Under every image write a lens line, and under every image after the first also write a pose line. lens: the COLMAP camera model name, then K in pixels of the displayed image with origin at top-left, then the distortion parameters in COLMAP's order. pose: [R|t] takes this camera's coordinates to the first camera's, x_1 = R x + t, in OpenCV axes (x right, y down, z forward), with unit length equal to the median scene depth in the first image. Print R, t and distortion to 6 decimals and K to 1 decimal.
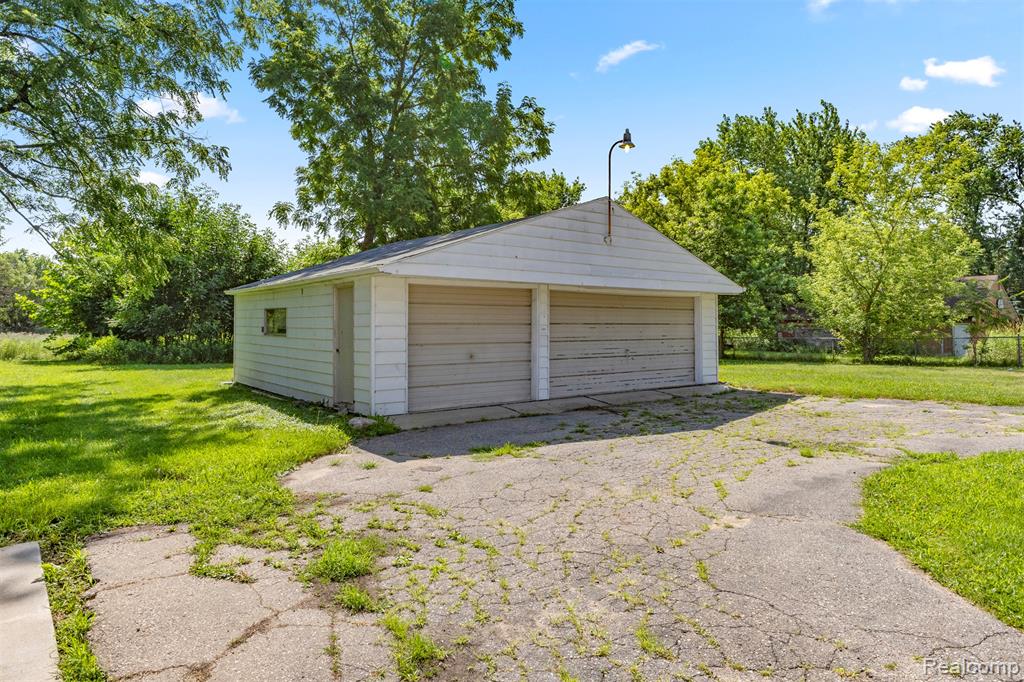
lens RADIAL K [[614.0, 0, 508.7], [0, 614.0, 326.5], [0, 0, 1]] dist [-0.002990, -0.000351]
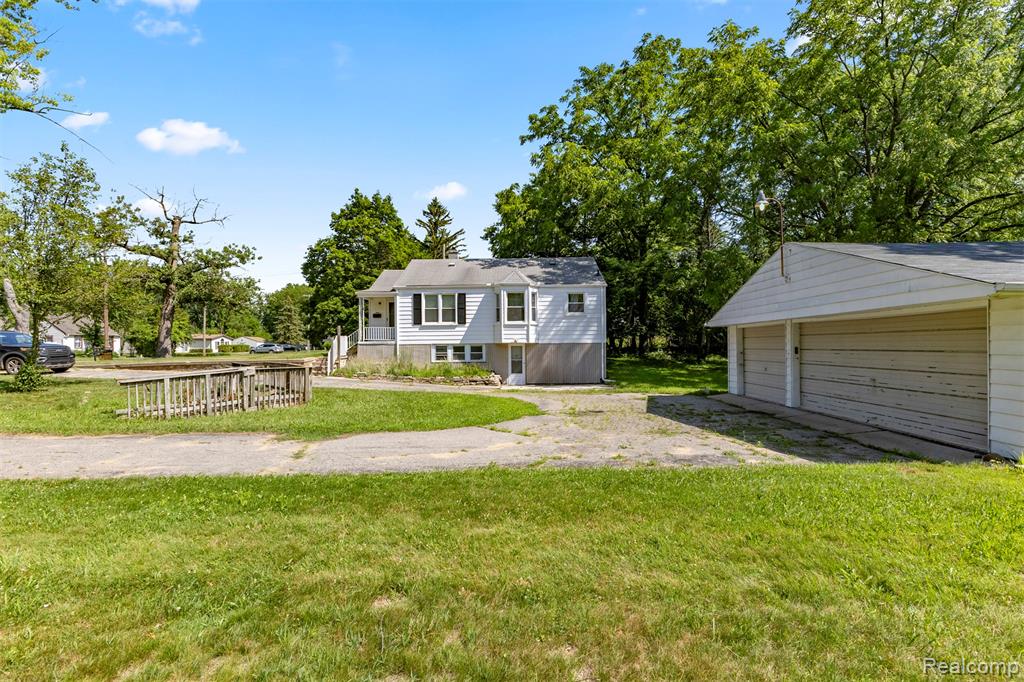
lens RADIAL K [[464.1, 0, 512.0], [0, 464.1, 341.0], [0, 0, 1]] dist [-0.000234, 0.000031]
pose [[-0.636842, 0.001421, -0.770993, 1.064404], [0.013290, 0.999870, -0.009135, -0.018814], [0.770880, -0.016064, -0.636778, 1.040120]]
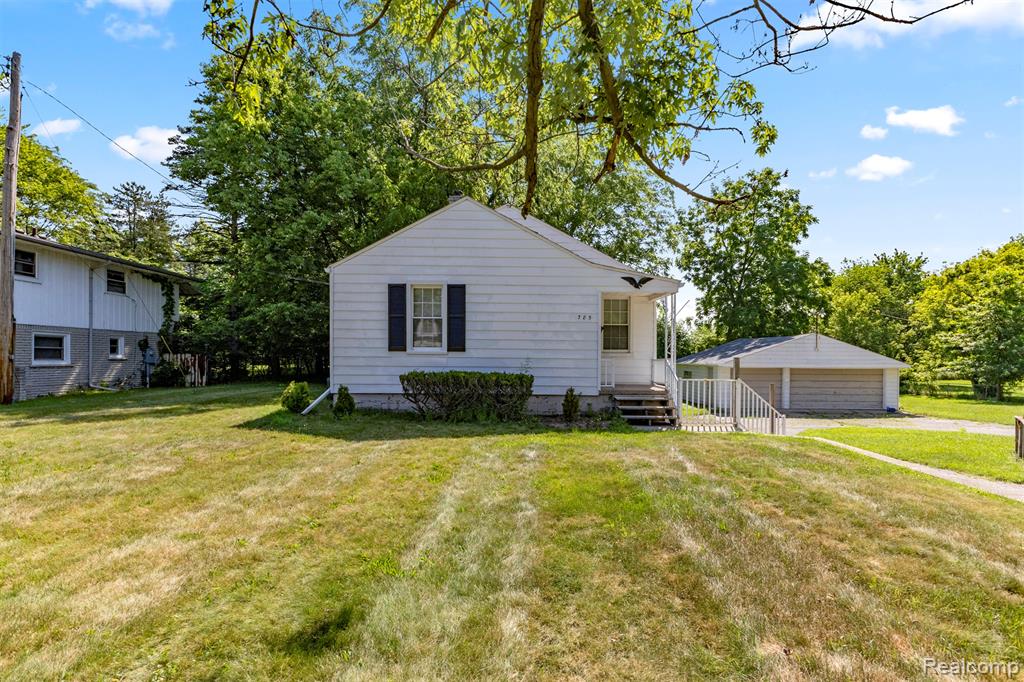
lens RADIAL K [[493.0, 0, 517.2], [0, 493.0, 362.2], [0, 0, 1]] dist [0.018738, 0.000009]
pose [[0.781241, 0.012357, -0.624107, 0.437509], [-0.006028, 0.999907, 0.012252, -0.095489], [0.624200, -0.005810, 0.781243, -1.304905]]
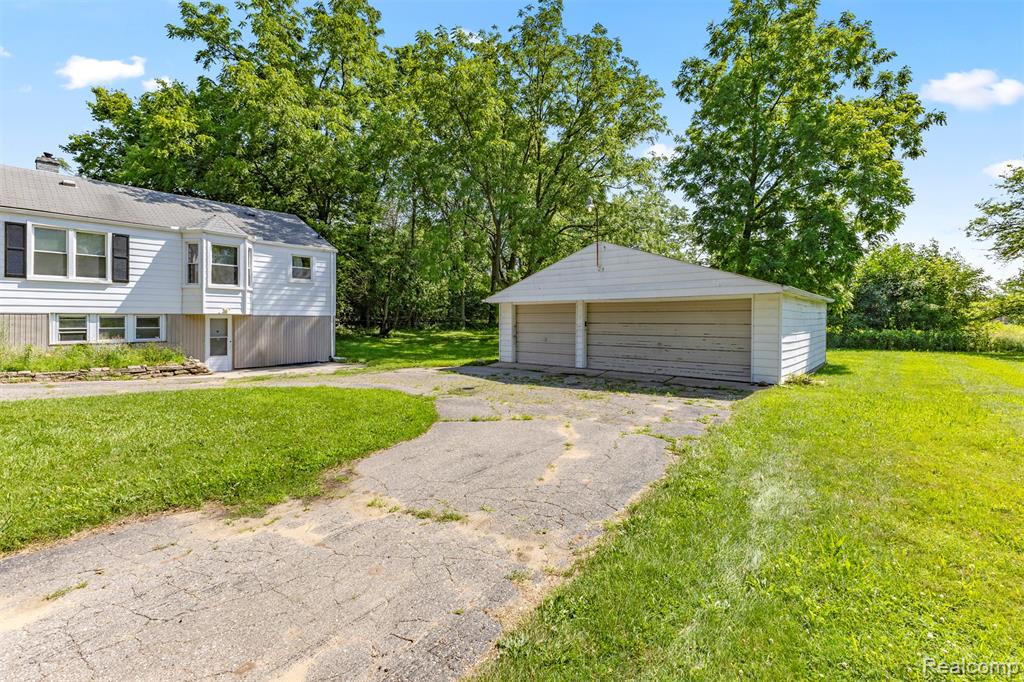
lens RADIAL K [[448.9, 0, 515.4], [0, 448.9, 321.9], [0, 0, 1]] dist [0.009810, -0.000014]
pose [[0.205015, 0.009931, -0.978708, 1.092524], [0.000194, 0.999948, 0.010187, -0.018280], [0.978759, -0.002278, 0.205003, 0.504028]]
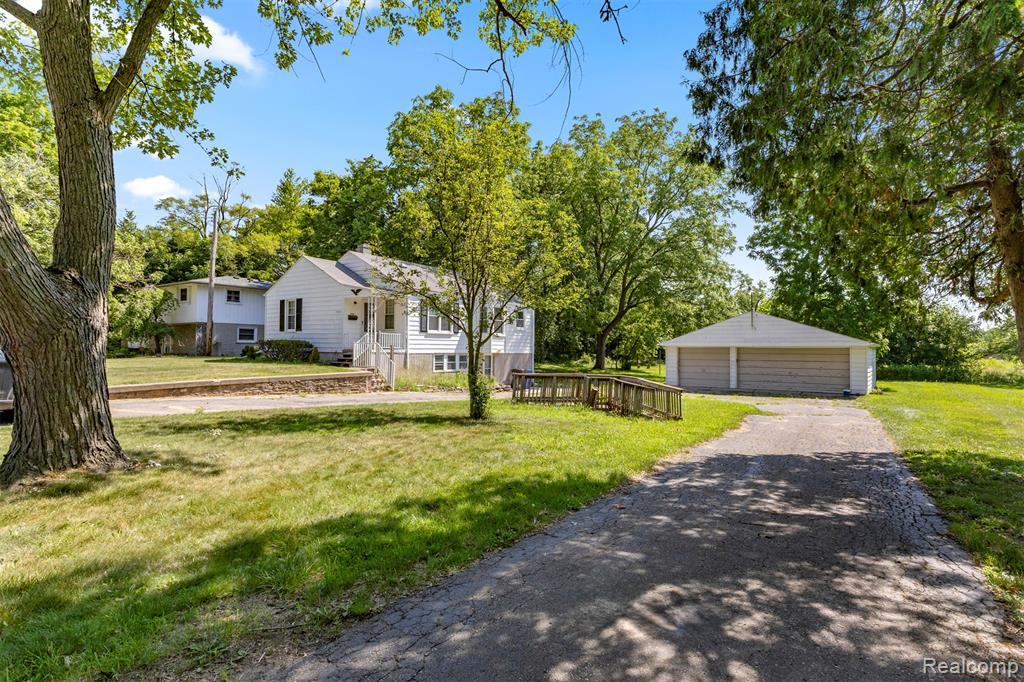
lens RADIAL K [[530.8, 0, 512.0], [0, 530.8, 341.0], [0, 0, 1]] dist [0.020862, -0.000509]
pose [[0.282211, -0.010781, -0.959292, 1.797740], [-0.005747, 0.999900, -0.012928, -0.047202], [0.959335, 0.009162, 0.282120, -0.529456]]
